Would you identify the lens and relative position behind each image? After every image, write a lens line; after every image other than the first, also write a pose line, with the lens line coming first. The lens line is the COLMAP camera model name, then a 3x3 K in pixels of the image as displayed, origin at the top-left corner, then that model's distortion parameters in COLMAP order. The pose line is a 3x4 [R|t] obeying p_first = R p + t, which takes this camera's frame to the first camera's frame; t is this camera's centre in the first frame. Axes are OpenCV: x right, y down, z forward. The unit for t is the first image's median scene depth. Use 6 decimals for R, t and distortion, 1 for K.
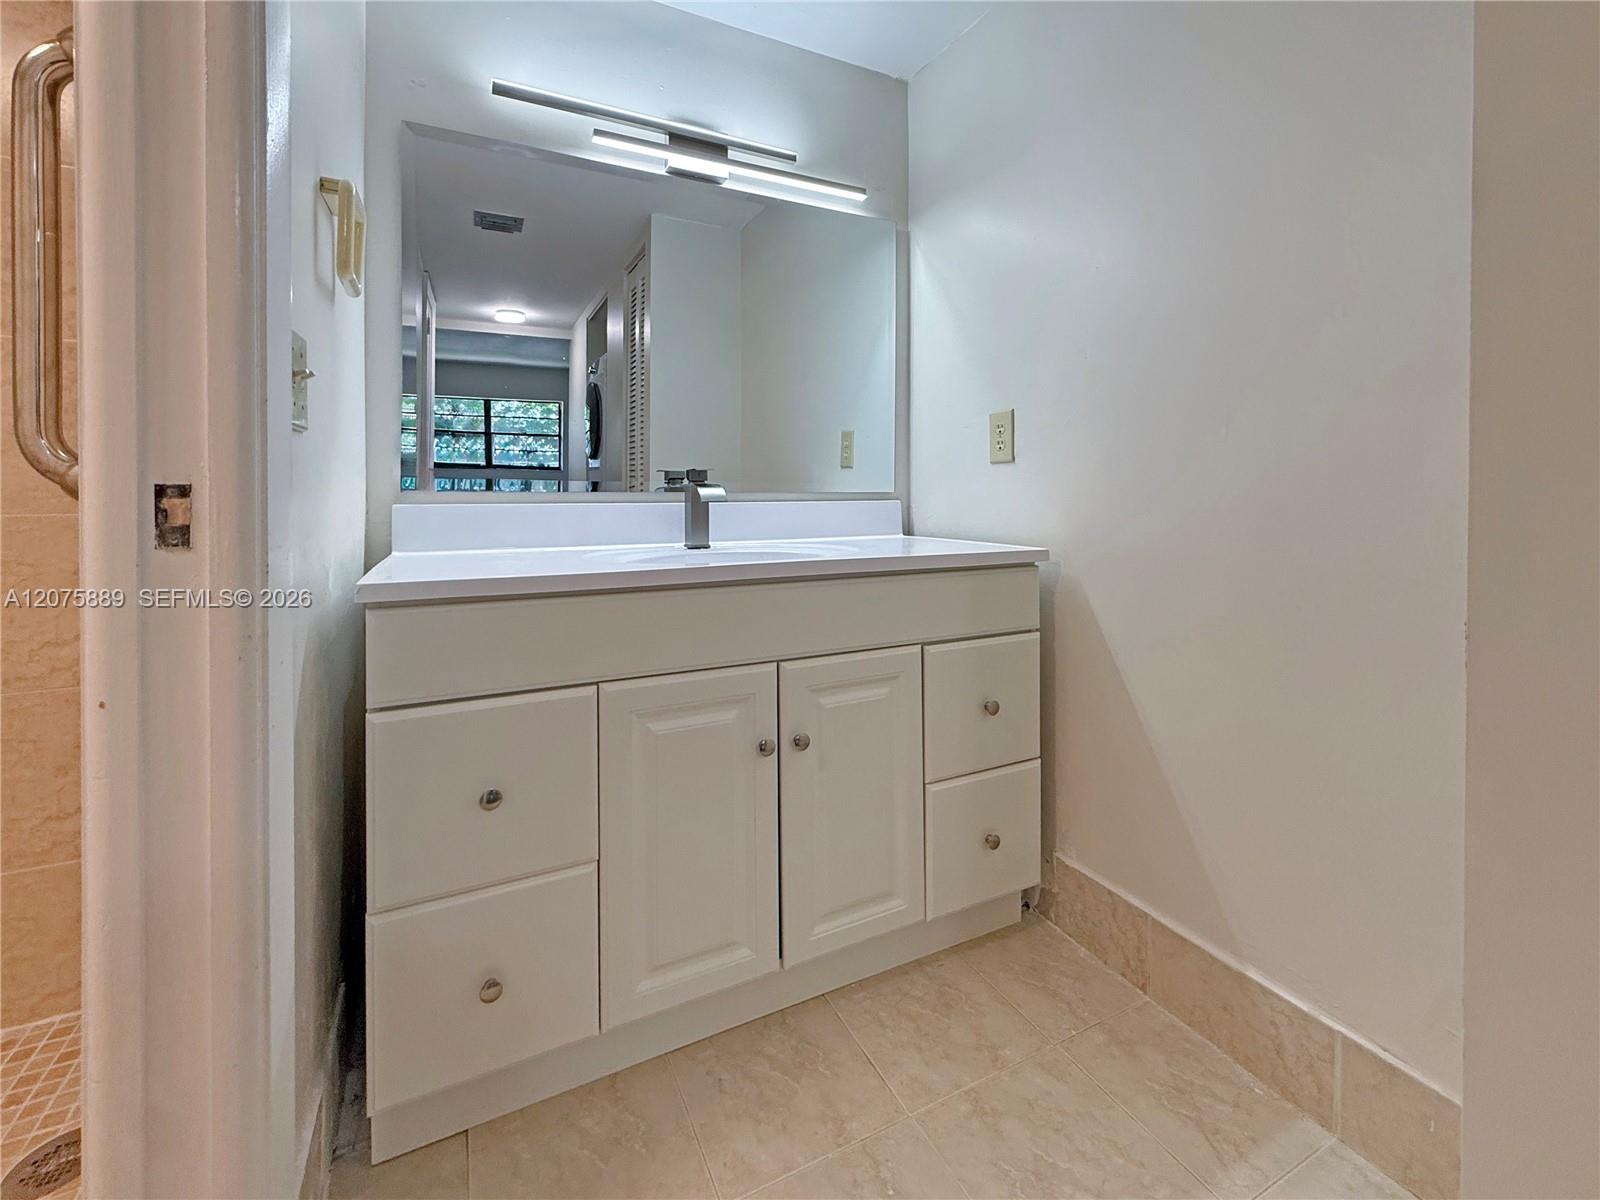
lens RADIAL K [[650.4, 0, 799.3], [0, 650.4, 636.0], [0, 0, 1]] dist [0.001989, 0.000120]
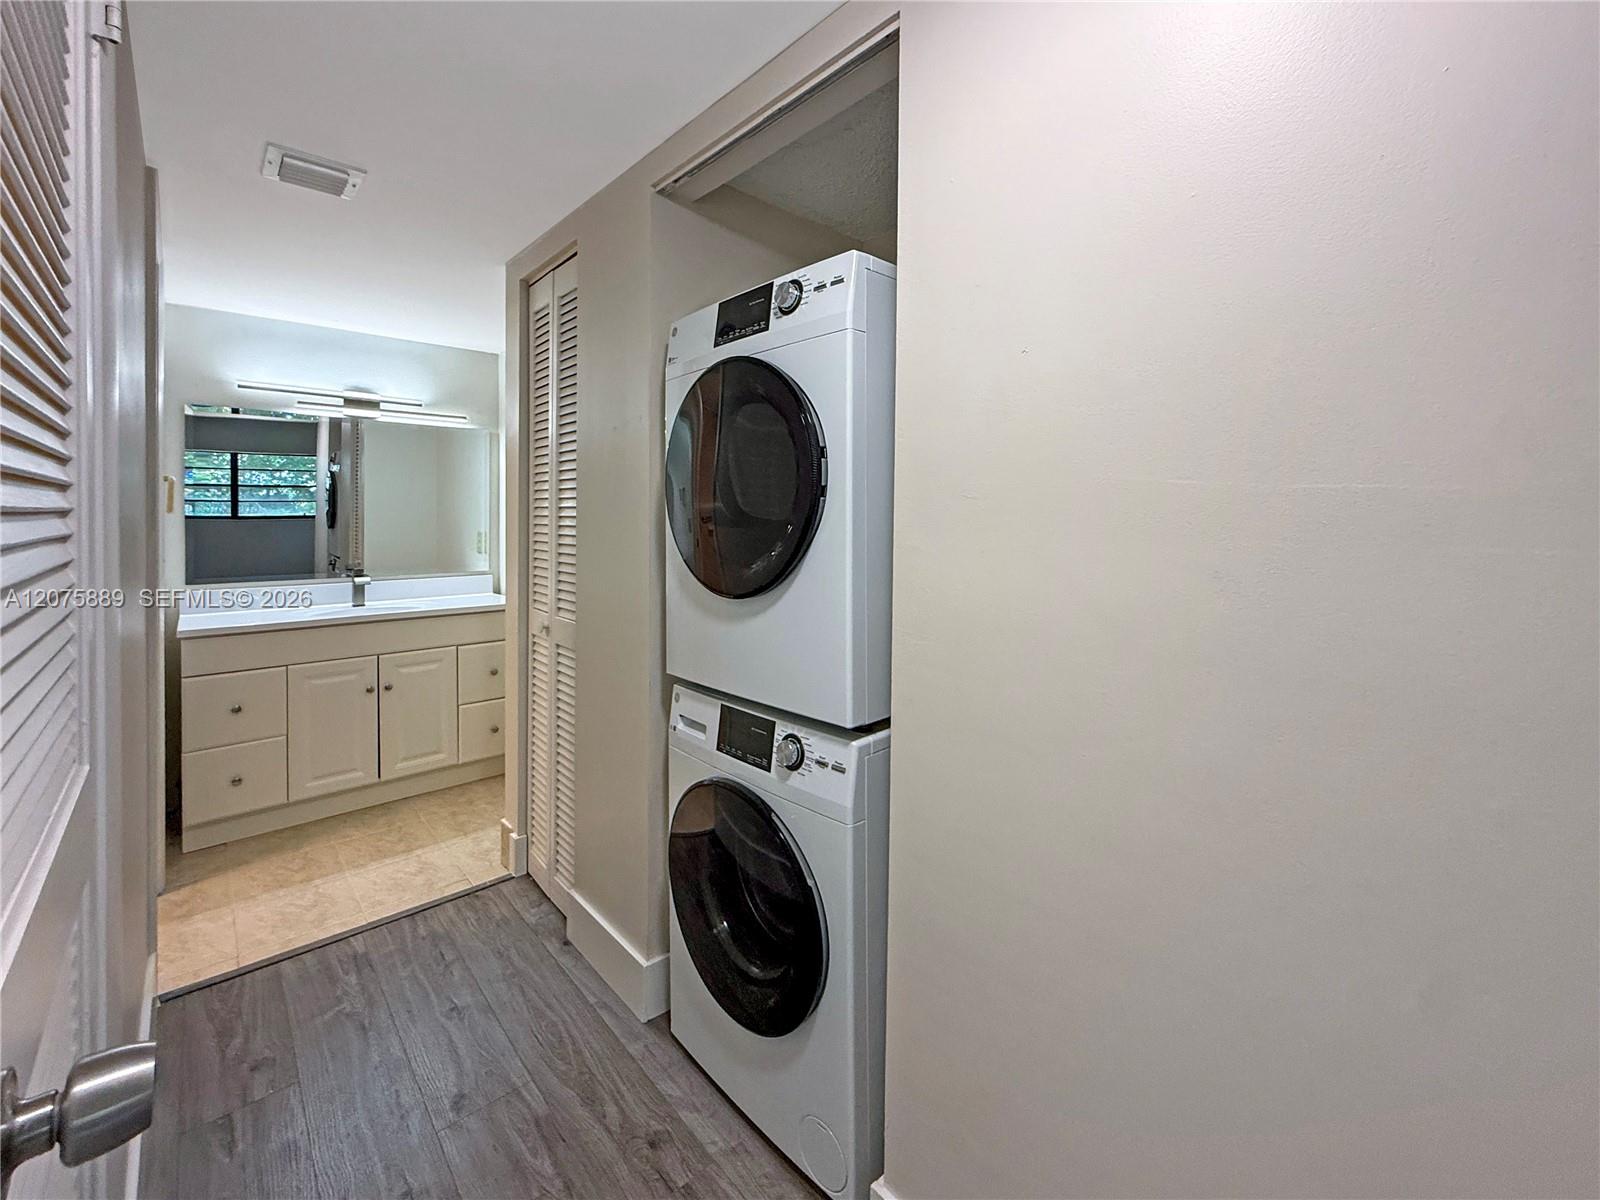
lens RADIAL K [[653.0, 0, 800.5], [0, 653.0, 612.6], [0, 0, 1]] dist [-0.002114, -0.000205]
pose [[0.962846, -0.038832, 0.267246, 0.707175], [0.058794, 0.996013, -0.067099, 0.115509], [-0.263575, 0.080319, 0.961289, -1.486237]]
